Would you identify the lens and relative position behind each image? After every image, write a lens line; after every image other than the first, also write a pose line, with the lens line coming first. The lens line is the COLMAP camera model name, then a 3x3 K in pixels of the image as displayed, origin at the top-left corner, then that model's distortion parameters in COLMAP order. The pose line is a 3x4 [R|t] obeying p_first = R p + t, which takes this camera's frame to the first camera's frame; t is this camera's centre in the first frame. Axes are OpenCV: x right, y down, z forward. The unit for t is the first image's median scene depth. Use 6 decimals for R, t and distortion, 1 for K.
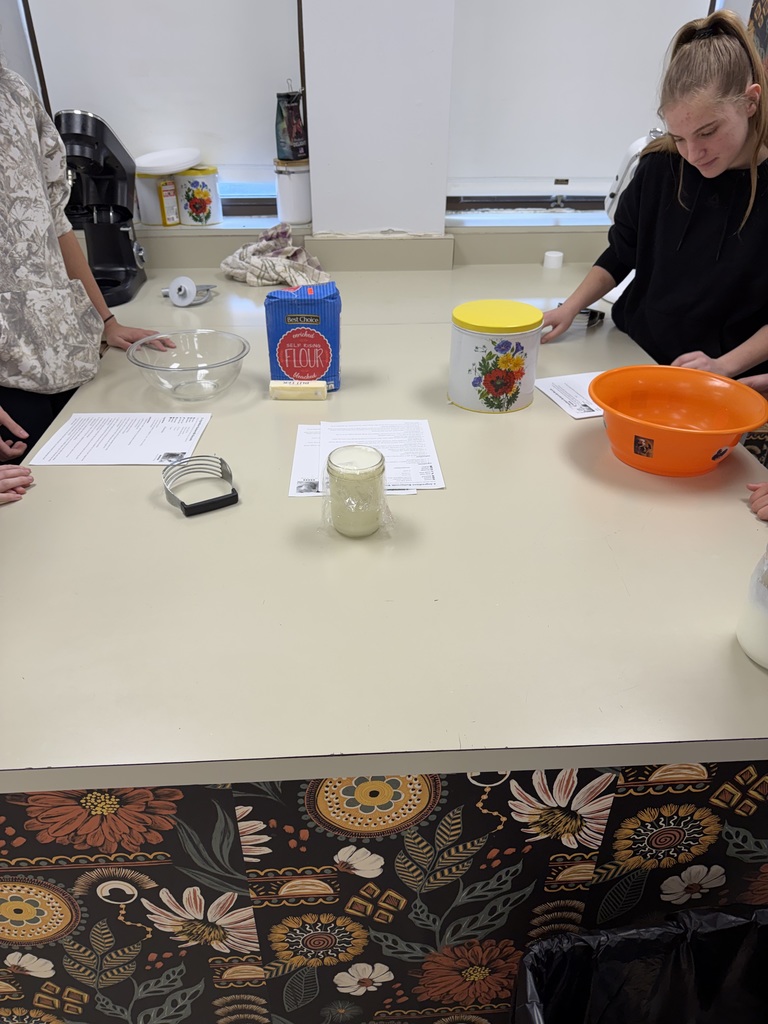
lens RADIAL K [[732.9, 0, 384.0], [0, 732.9, 512.0], [0, 0, 1]] dist [0.039000, 0.001157]
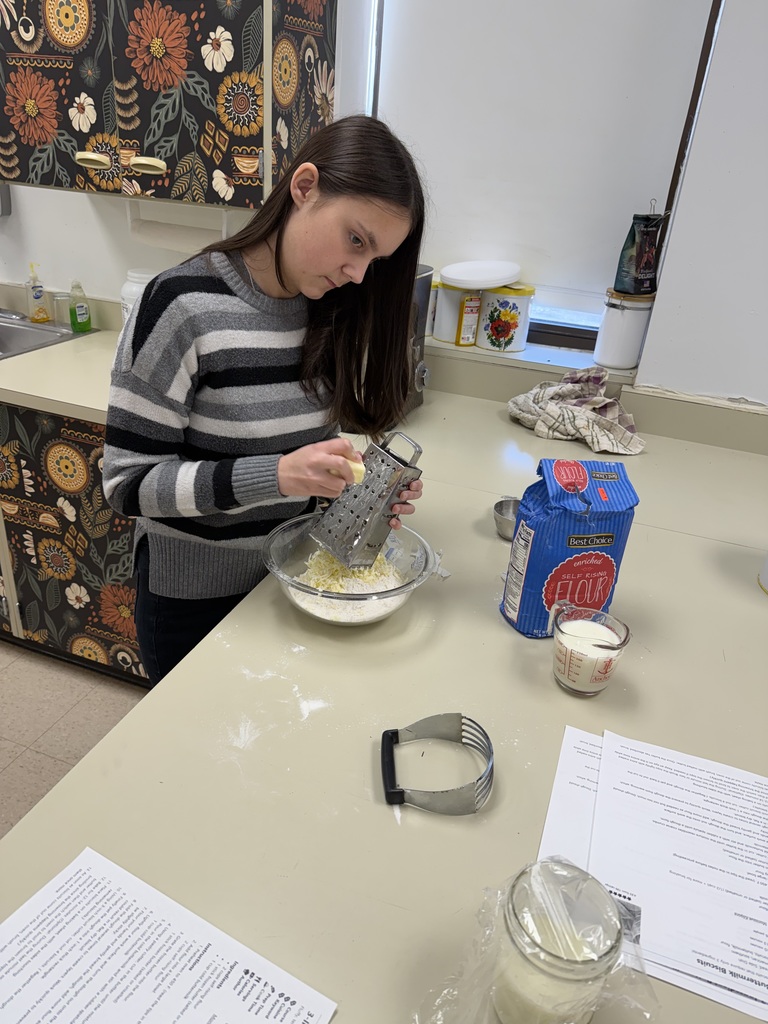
lens RADIAL K [[722.0, 0, 384.0], [0, 722.0, 512.0], [0, 0, 1]] dist [0.008829, 0.000667]
pose [[0.916114, 0.240546, -0.320737, -0.062642], [-0.274101, 0.959621, -0.063215, -0.131187], [0.292580, 0.145826, 0.945056, 0.228032]]
